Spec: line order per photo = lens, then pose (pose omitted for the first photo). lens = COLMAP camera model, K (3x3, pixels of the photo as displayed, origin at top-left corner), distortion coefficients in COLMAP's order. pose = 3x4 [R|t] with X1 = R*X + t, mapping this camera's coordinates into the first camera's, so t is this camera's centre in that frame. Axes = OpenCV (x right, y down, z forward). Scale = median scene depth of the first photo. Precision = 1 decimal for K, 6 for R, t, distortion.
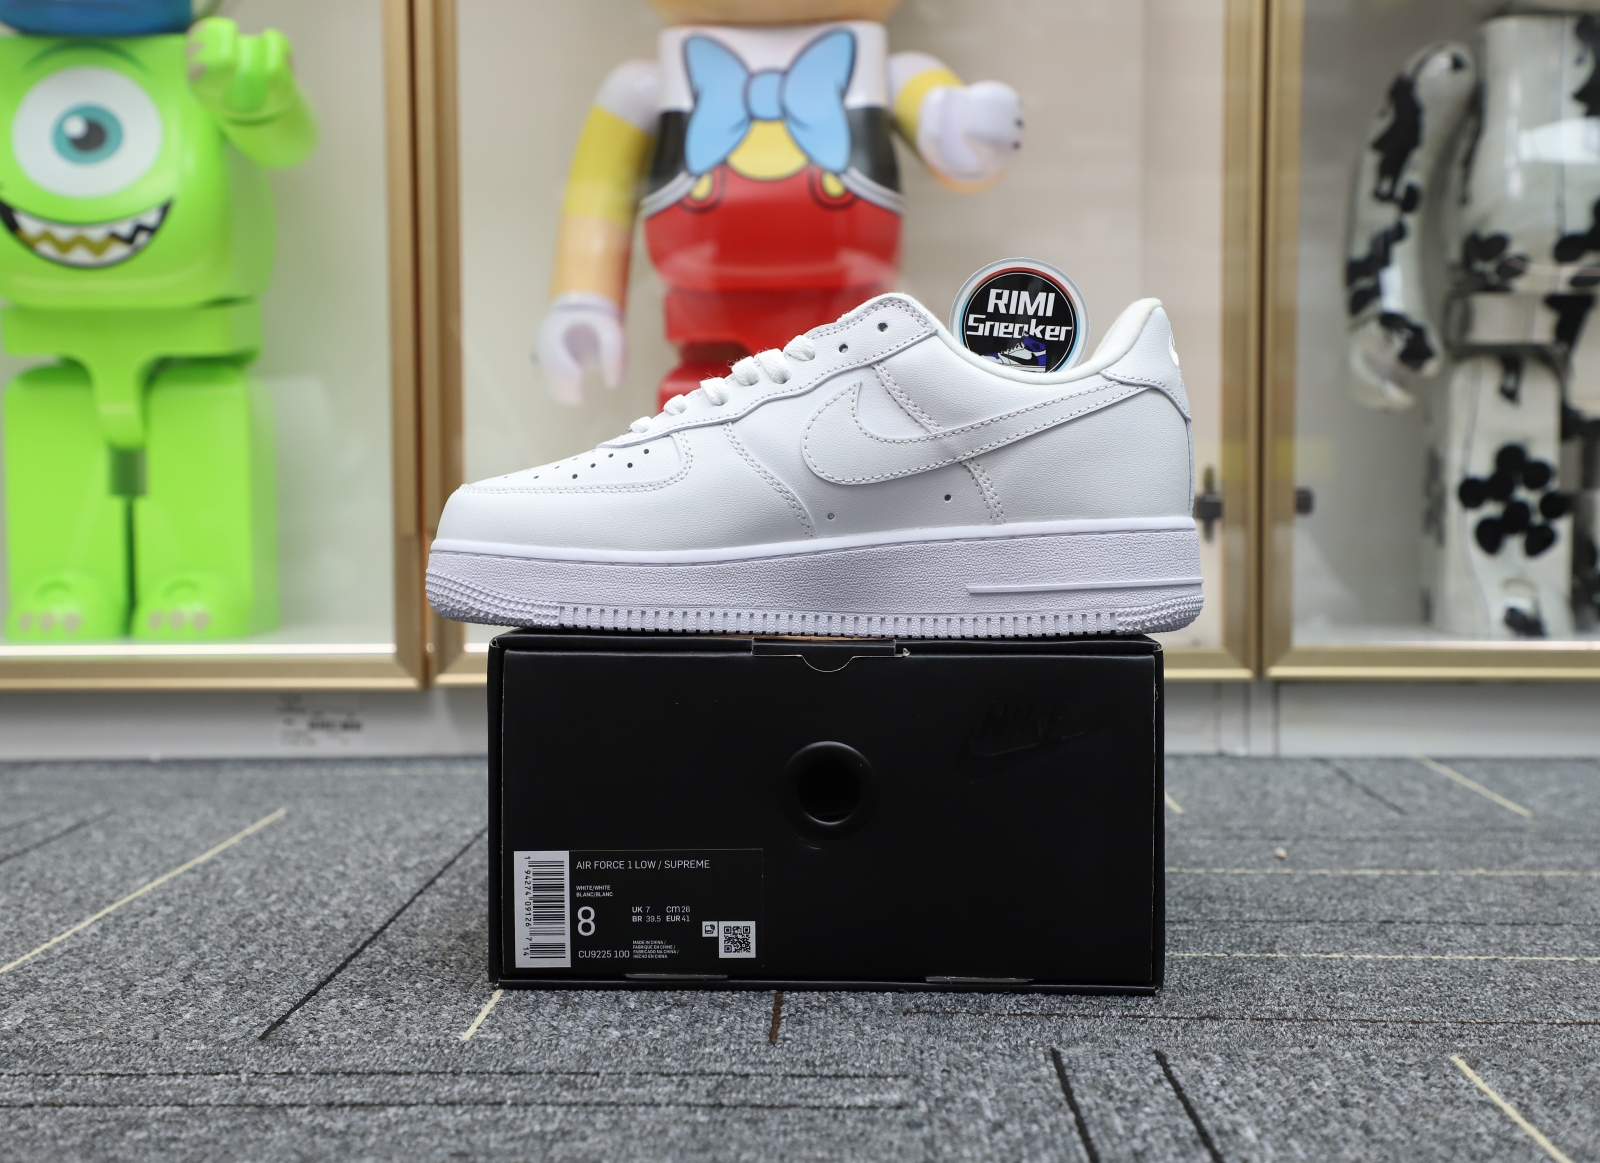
lens RADIAL K [[2308.7, 0, 800.0], [0, 2308.7, 581.5], [0, 0, 1]] dist [0.017667, 0.011259]
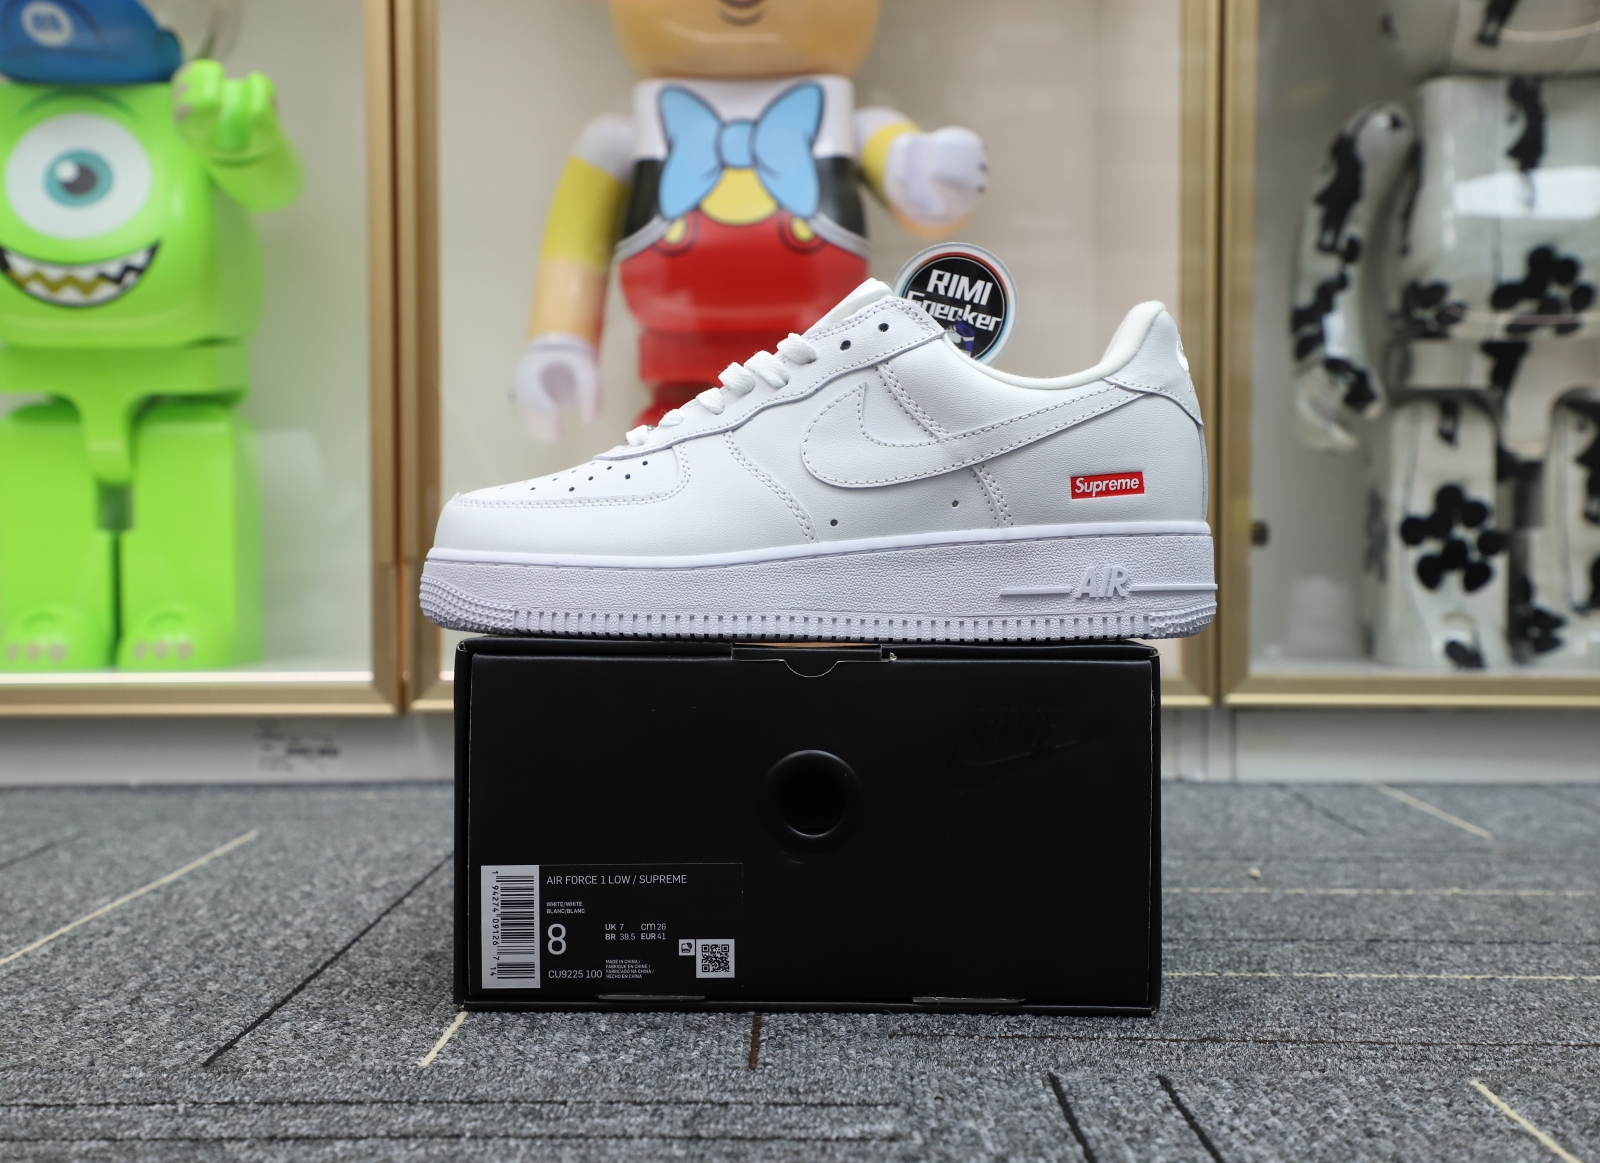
lens RADIAL K [[2036.6, 0, 800.0], [0, 2036.6, 581.5], [0, 0, 1]] dist [0.015293, 0.007827]
pose [[0.999749, 0.002736, 0.022247, -0.010889], [-0.001991, 0.999439, -0.033442, 0.028094], [-0.022326, 0.033390, 0.999193, 0.156220]]
